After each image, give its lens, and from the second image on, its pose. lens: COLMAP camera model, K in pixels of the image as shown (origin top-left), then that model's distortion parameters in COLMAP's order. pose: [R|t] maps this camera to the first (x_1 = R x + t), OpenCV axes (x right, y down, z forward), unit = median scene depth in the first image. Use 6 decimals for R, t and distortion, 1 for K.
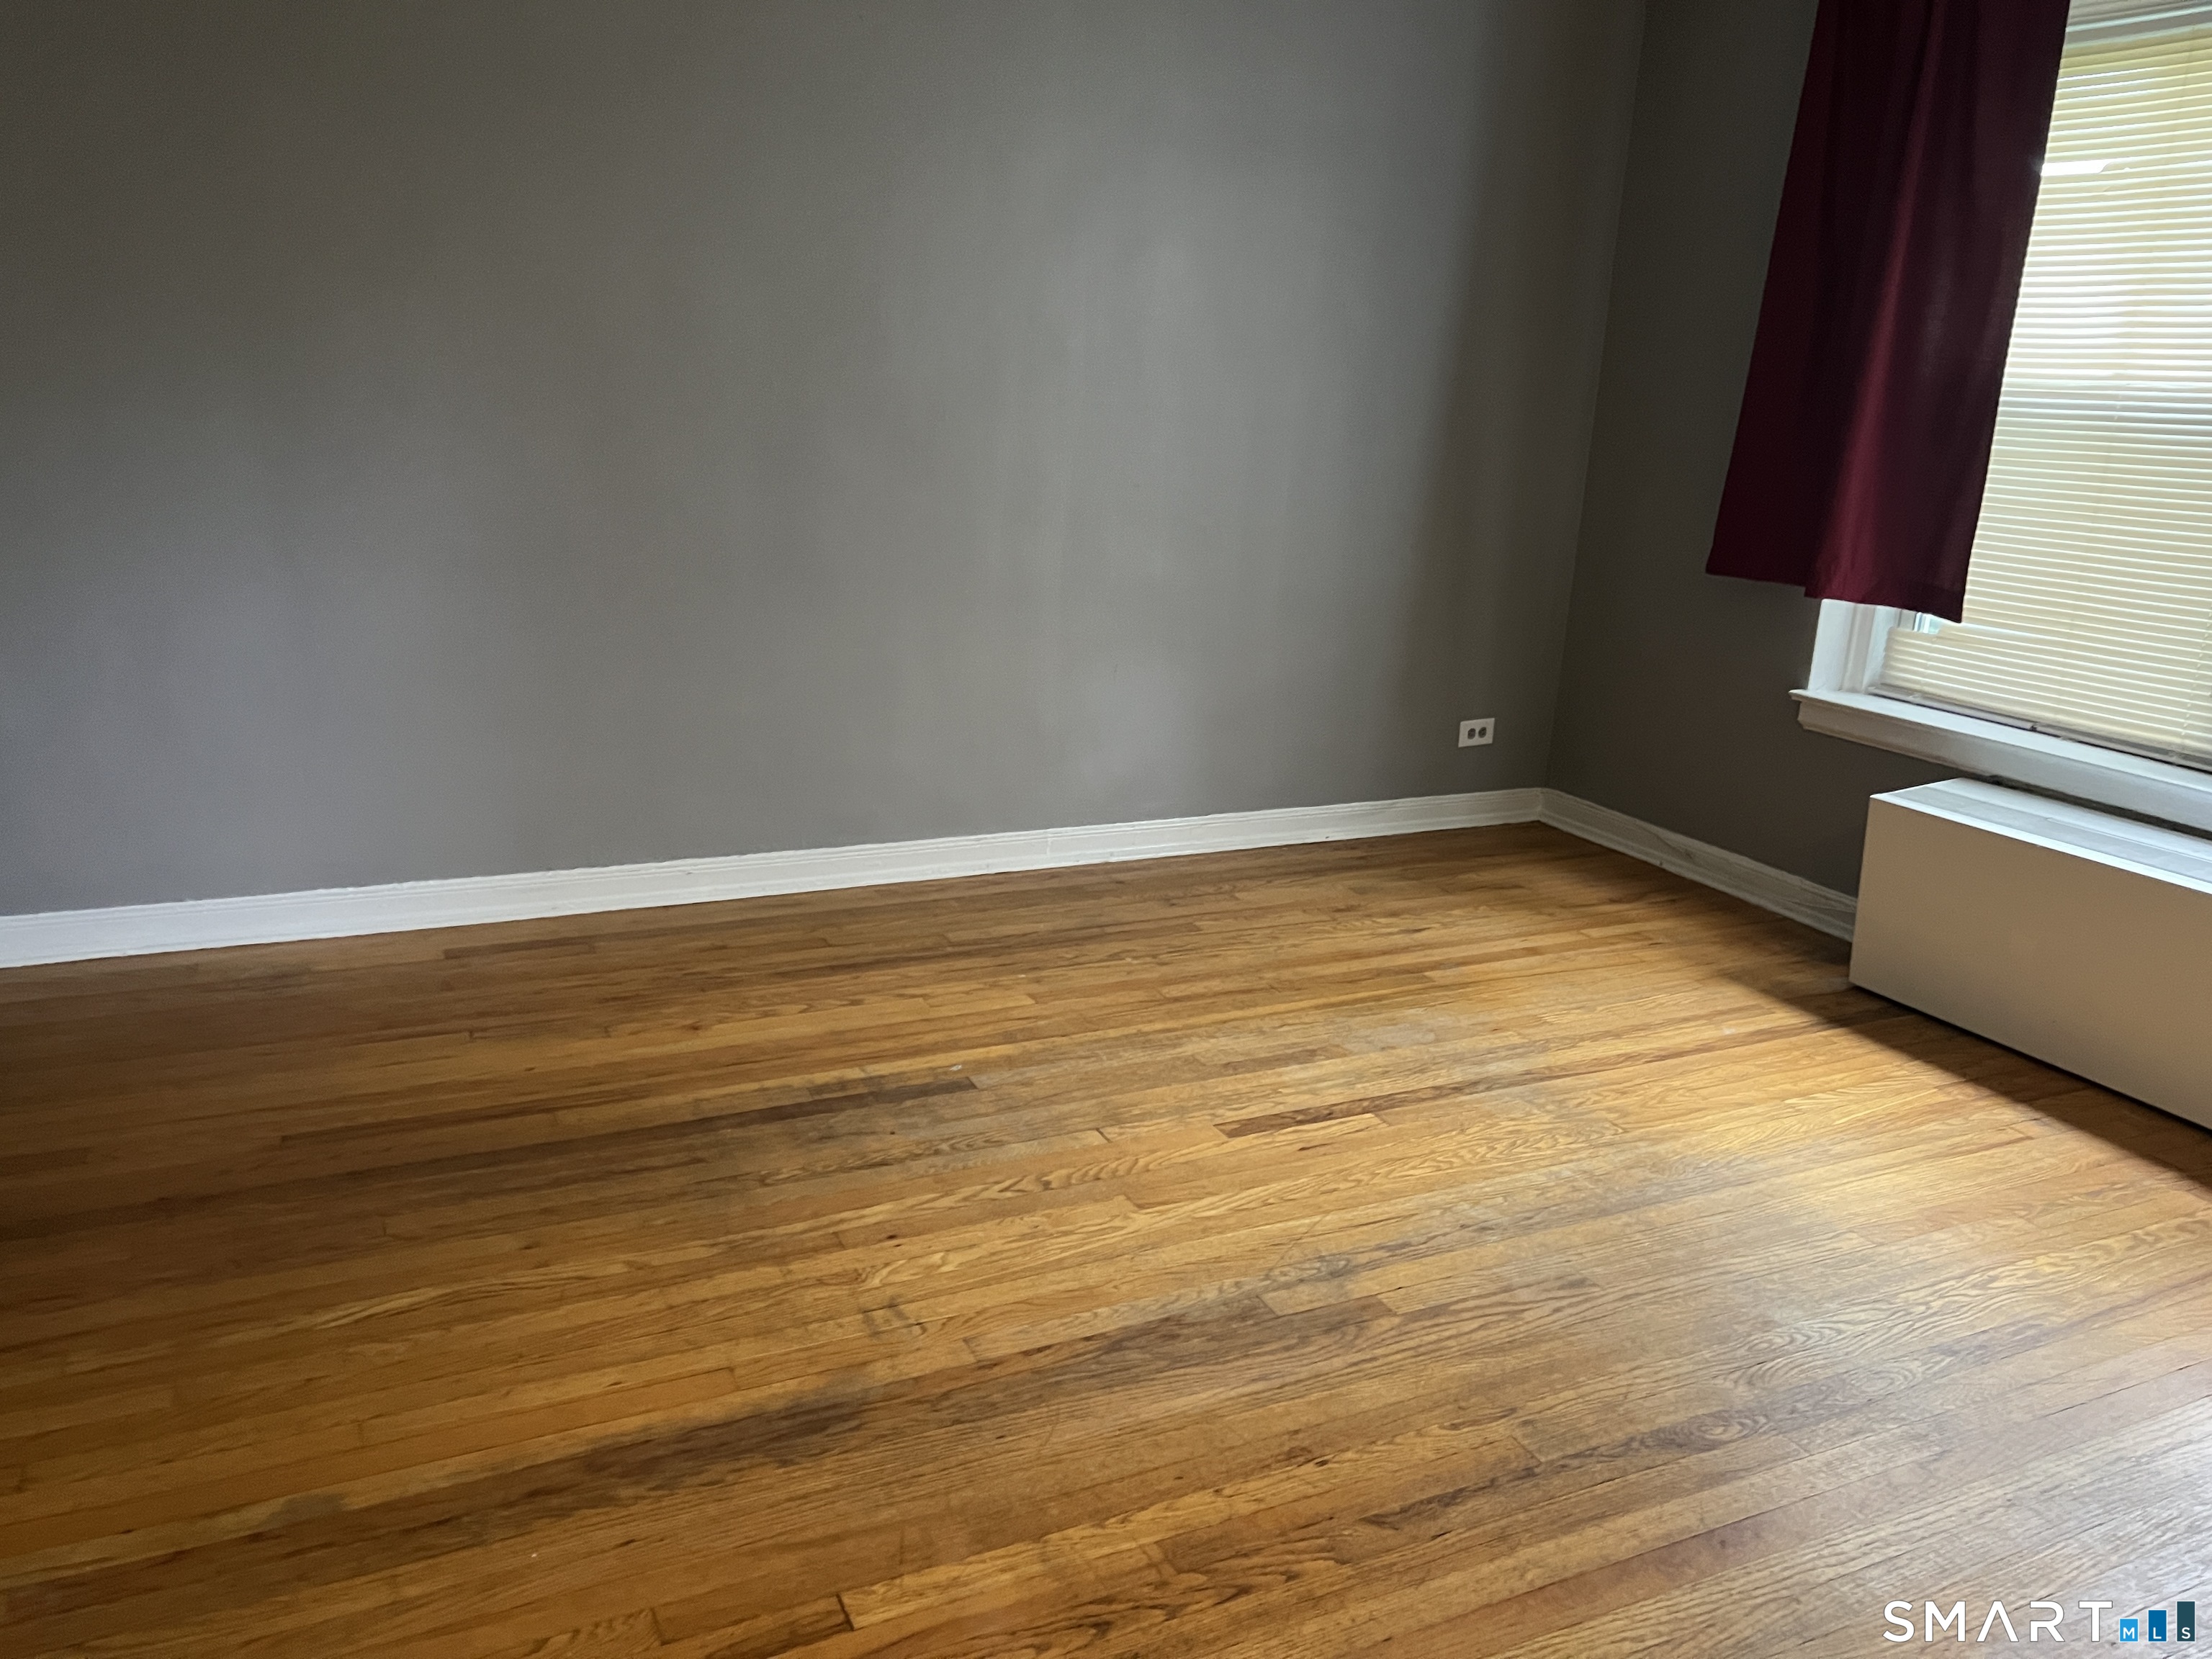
lens RADIAL K [[1649.0, 0, 1091.0], [0, 1649.0, 827.6], [0, 0, 1]] dist [0.061631, -0.075303]
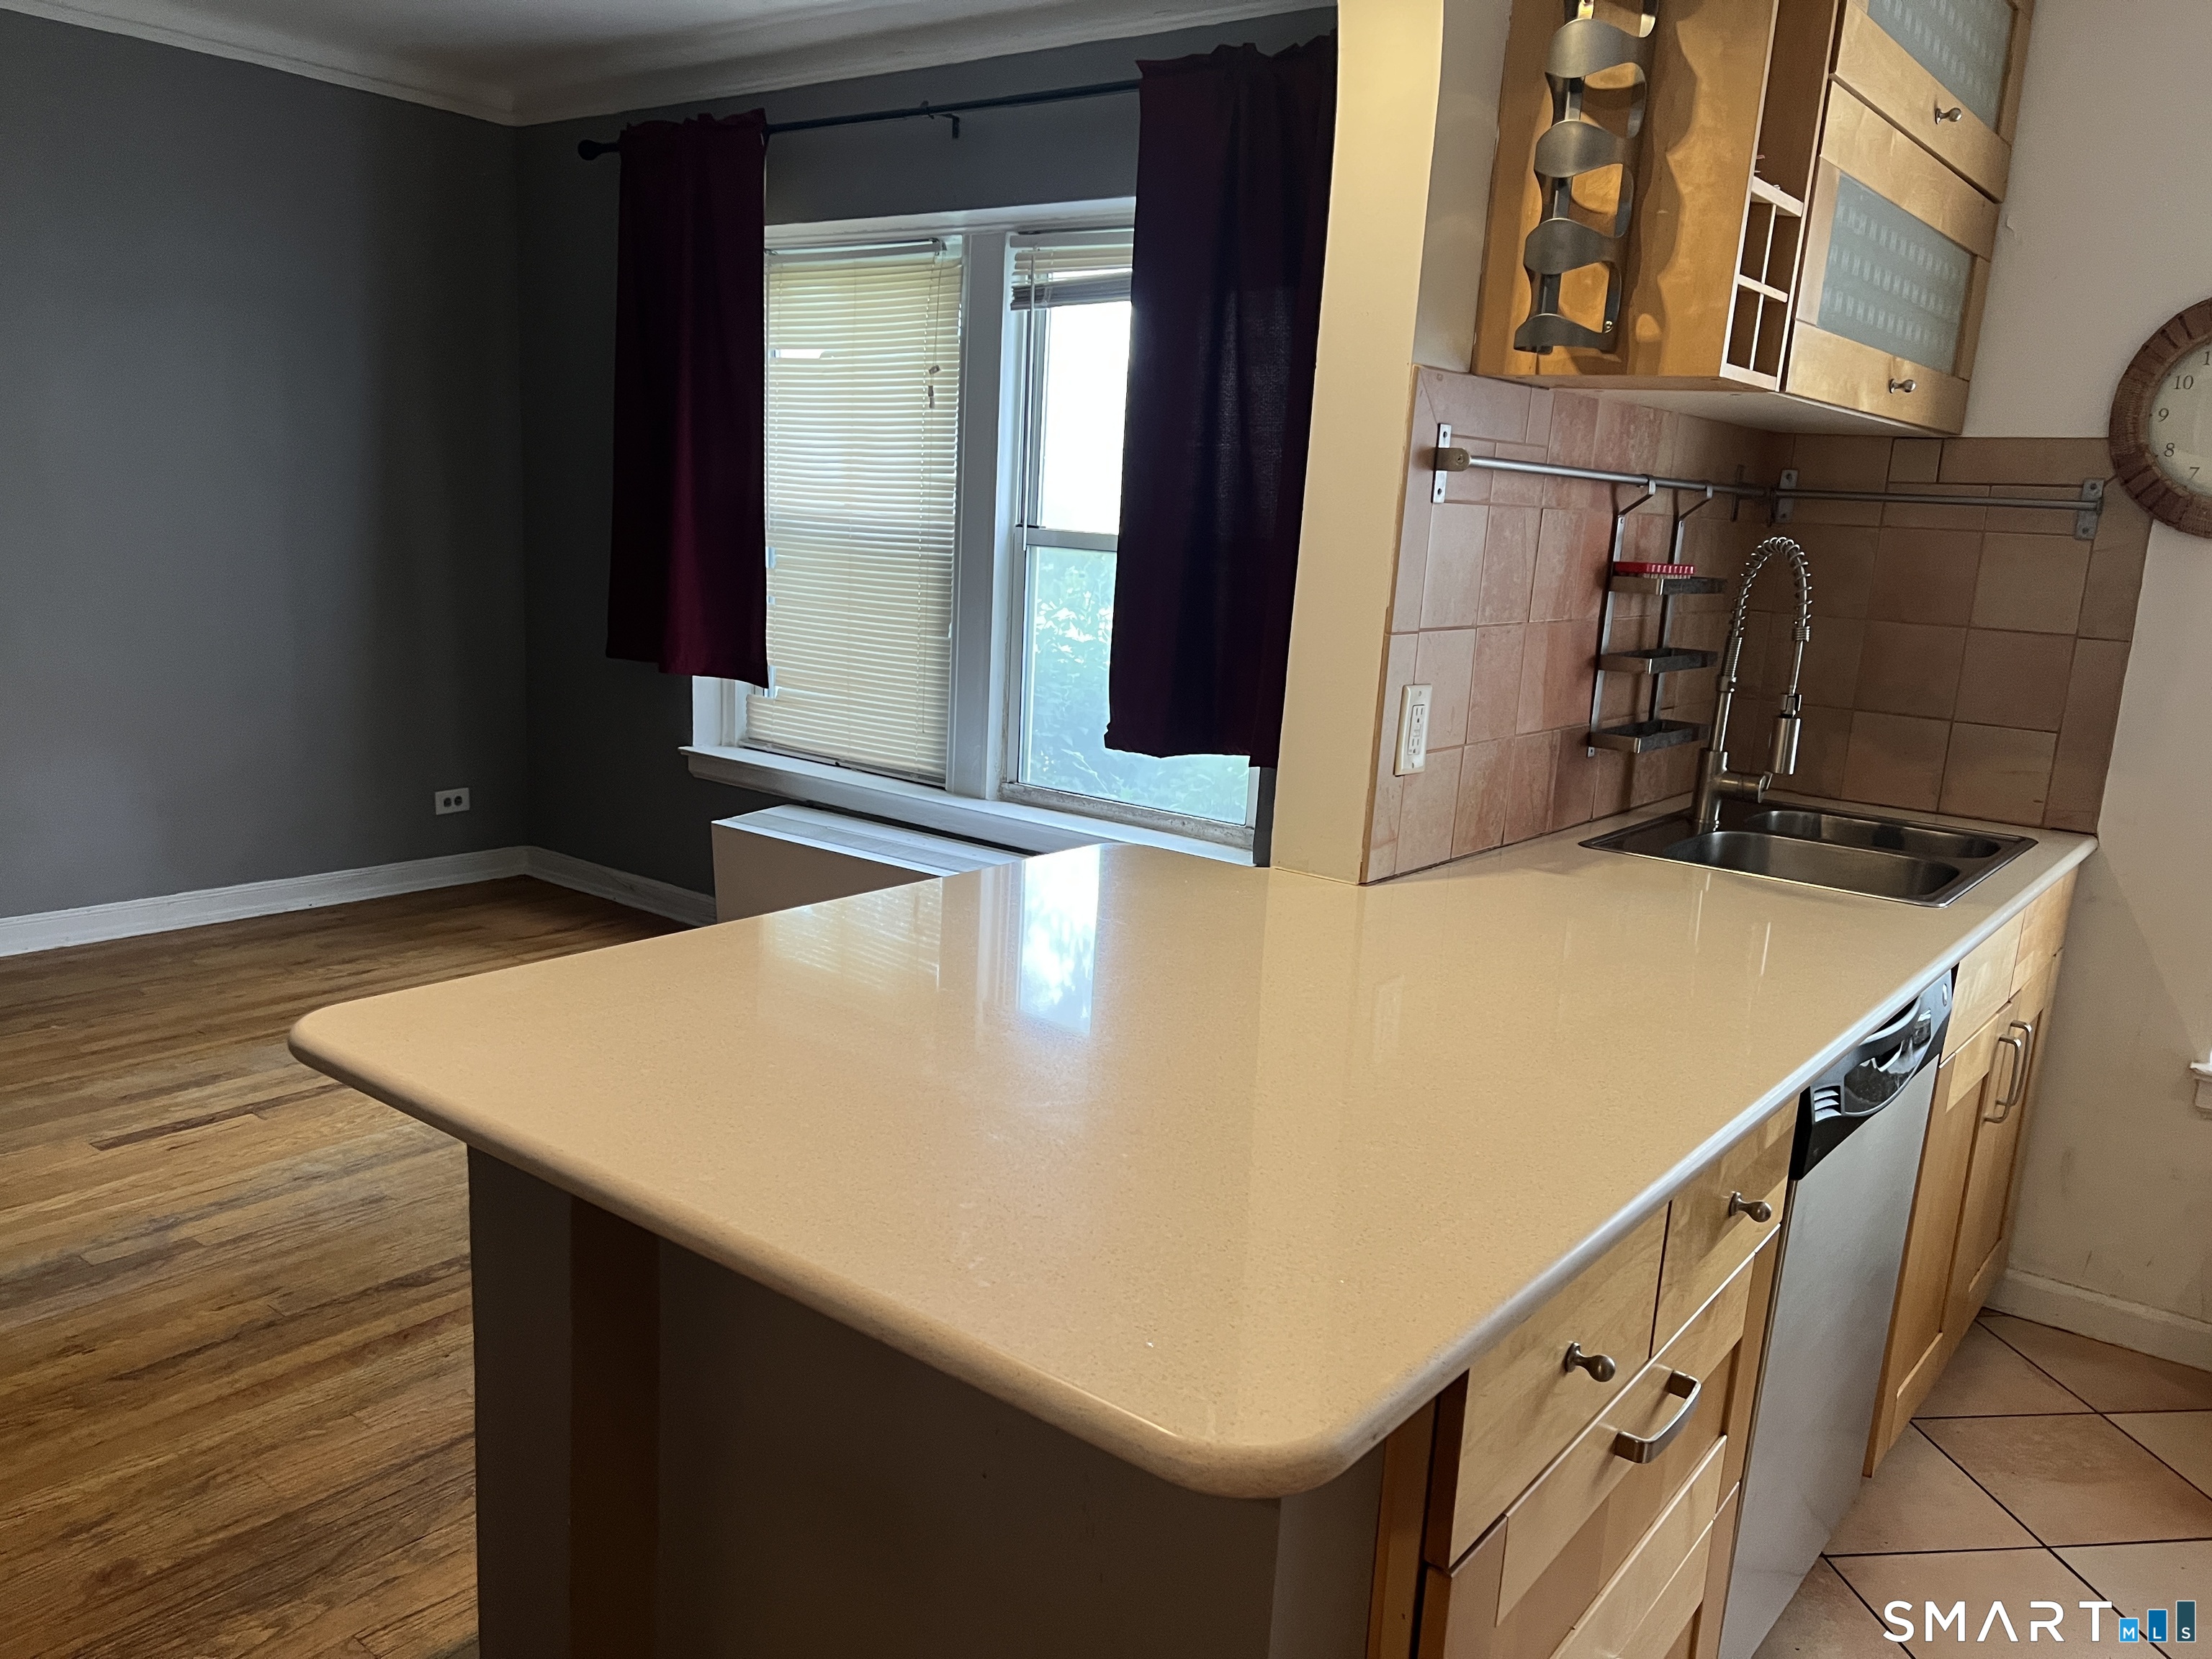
lens RADIAL K [[1649.0, 0, 1091.1], [0, 1649.0, 830.0], [0, 0, 1]] dist [0.061631, -0.075303]
pose [[0.896062, -0.076141, 0.437350, 0.181817], [0.101156, 0.994284, -0.034151, 0.065802], [-0.432250, 0.074842, 0.898643, -0.309173]]
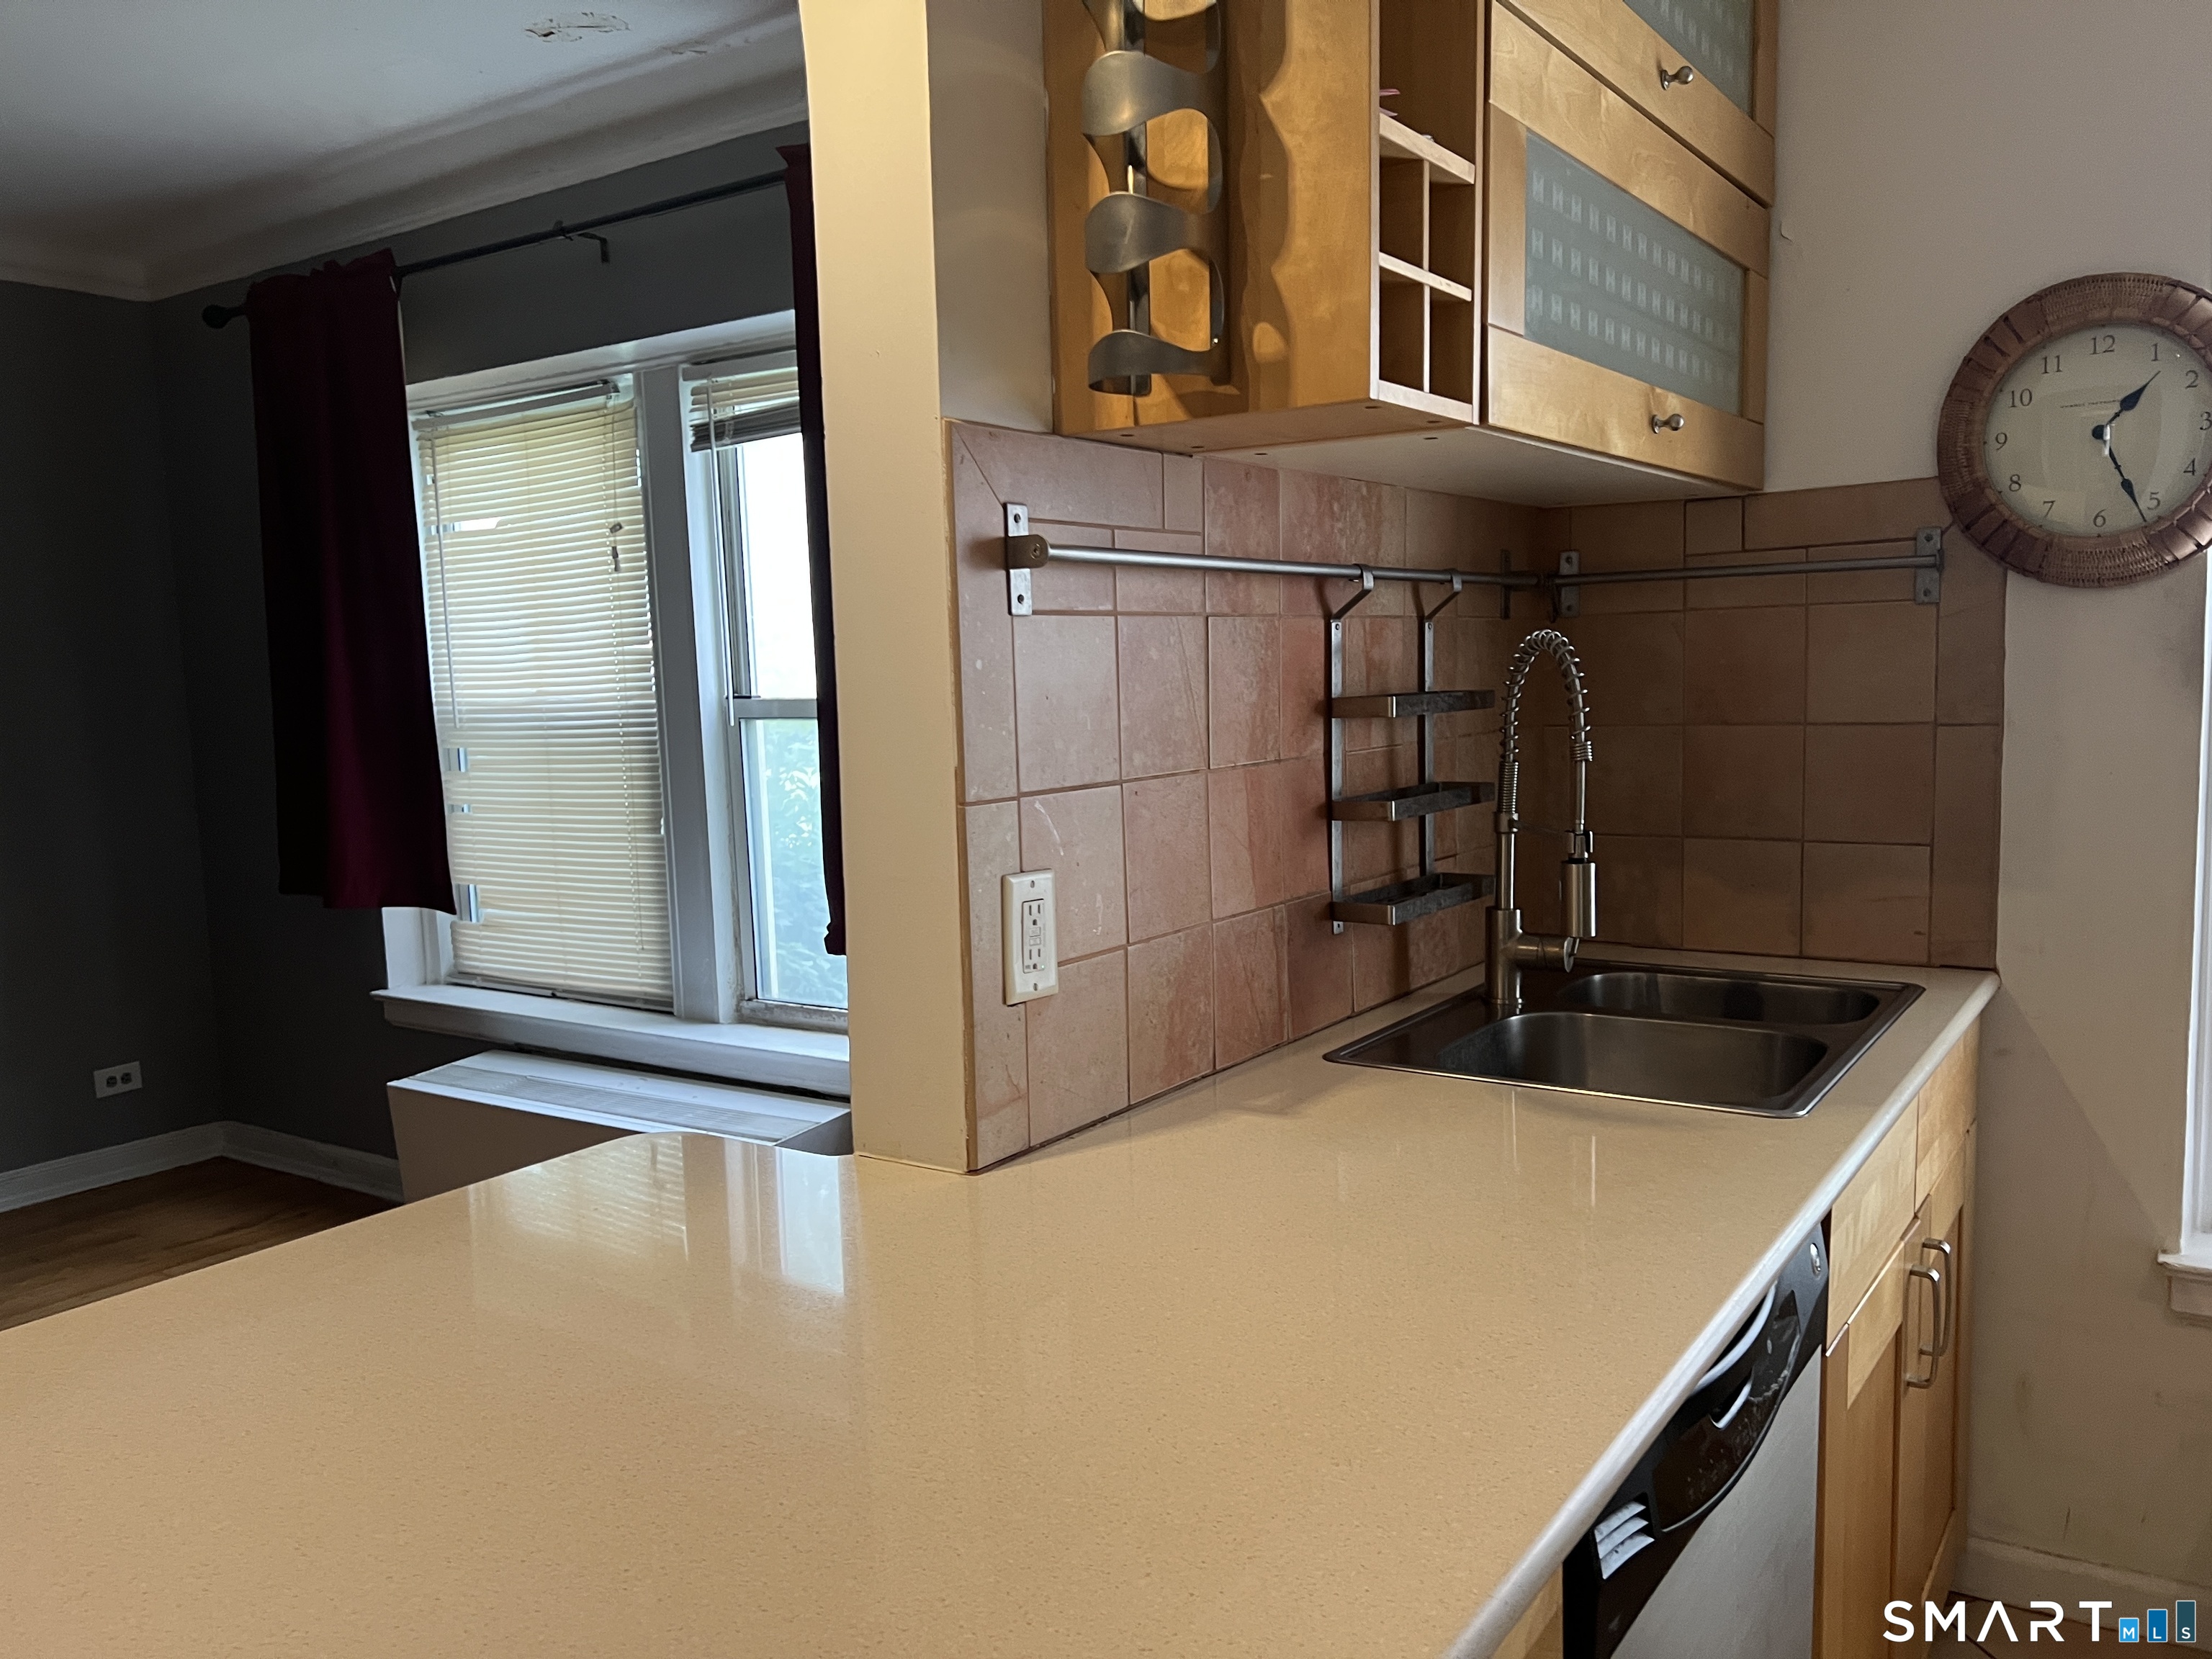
lens RADIAL K [[1649.0, 0, 1113.7], [0, 1649.0, 832.0], [0, 0, 1]] dist [0.061631, -0.075303]
pose [[0.860920, -0.113545, 0.495907, 0.385668], [0.197481, 0.972926, -0.120070, 0.047476], [-0.468848, 0.201303, 0.860034, -0.184400]]
